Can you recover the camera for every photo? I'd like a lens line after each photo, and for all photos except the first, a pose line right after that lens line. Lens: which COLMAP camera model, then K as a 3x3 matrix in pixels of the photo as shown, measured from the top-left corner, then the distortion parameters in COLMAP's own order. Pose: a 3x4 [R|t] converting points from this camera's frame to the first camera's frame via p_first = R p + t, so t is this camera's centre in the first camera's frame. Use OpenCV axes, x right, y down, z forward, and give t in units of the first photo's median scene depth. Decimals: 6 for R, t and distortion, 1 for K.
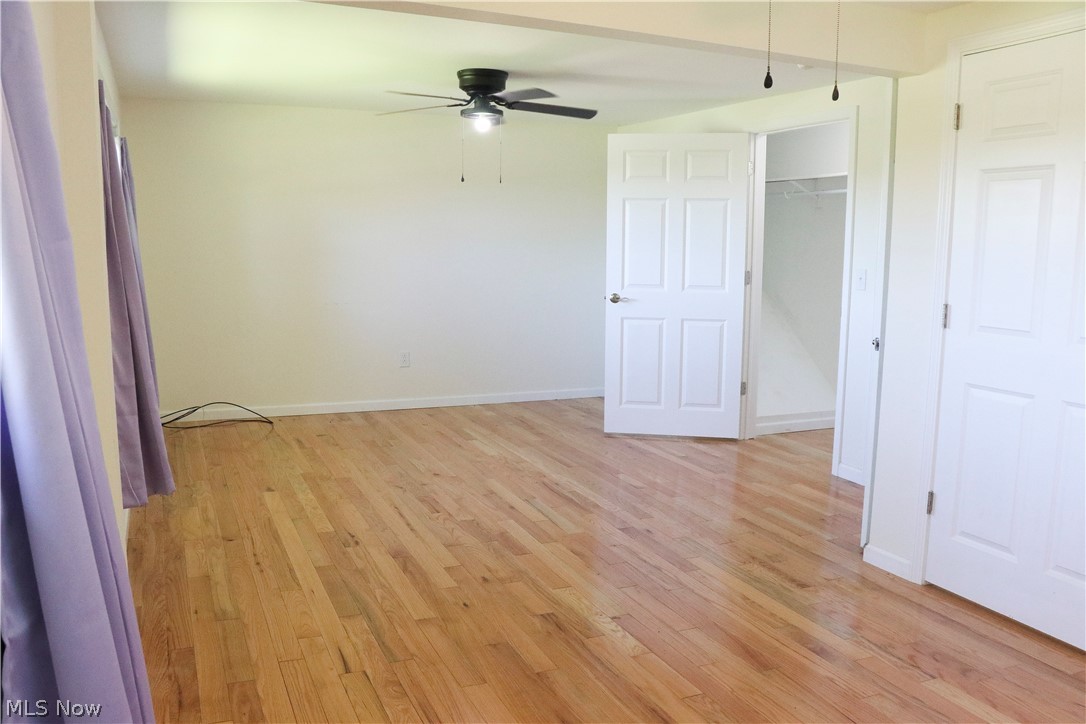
lens RADIAL K [[902.0, 0, 540.7], [0, 902.0, 375.3], [0, 0, 1]] dist [-0.156174, 0.132831]
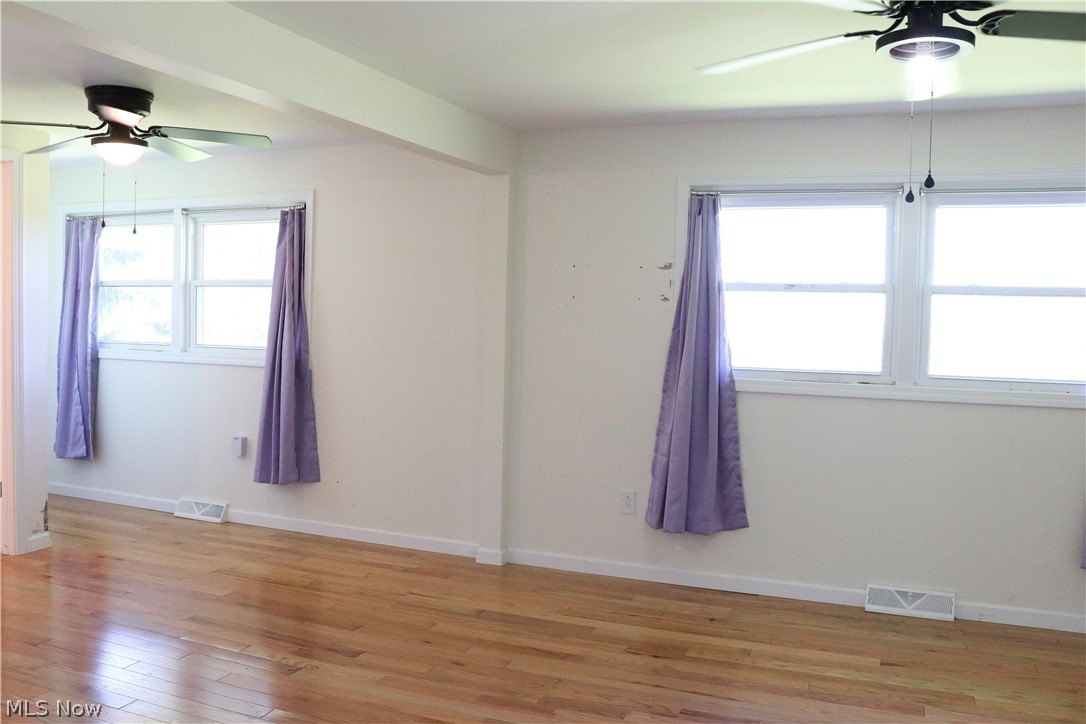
lens RADIAL K [[902.0, 0, 540.7], [0, 902.0, 375.3], [0, 0, 1]] dist [-0.156174, 0.132831]
pose [[-0.714073, 0.014839, -0.699914, 0.502249], [-0.137403, 0.977359, 0.160905, -0.225940], [0.686454, 0.211068, -0.695867, 1.552182]]
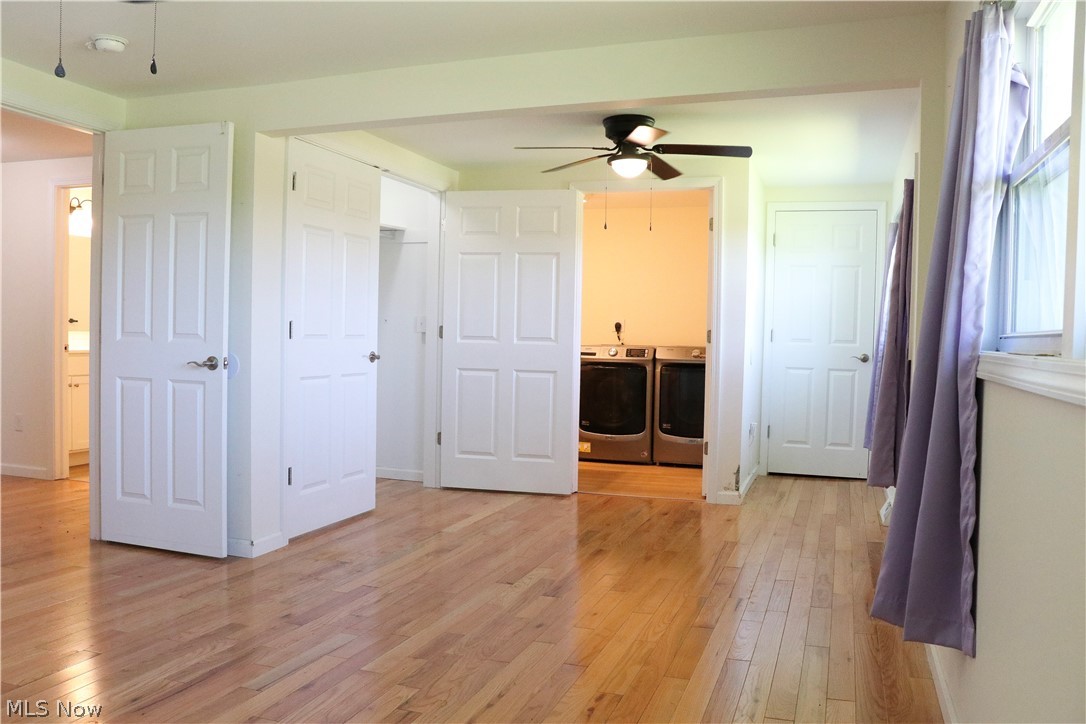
lens RADIAL K [[902.0, 0, 540.7], [0, 902.0, 375.3], [0, 0, 1]] dist [-0.156174, 0.132831]
pose [[-0.742015, -0.056327, 0.668013, -0.623878], [0.071521, 0.984125, 0.162426, -0.167099], [-0.666557, 0.168300, -0.726207, 1.521931]]
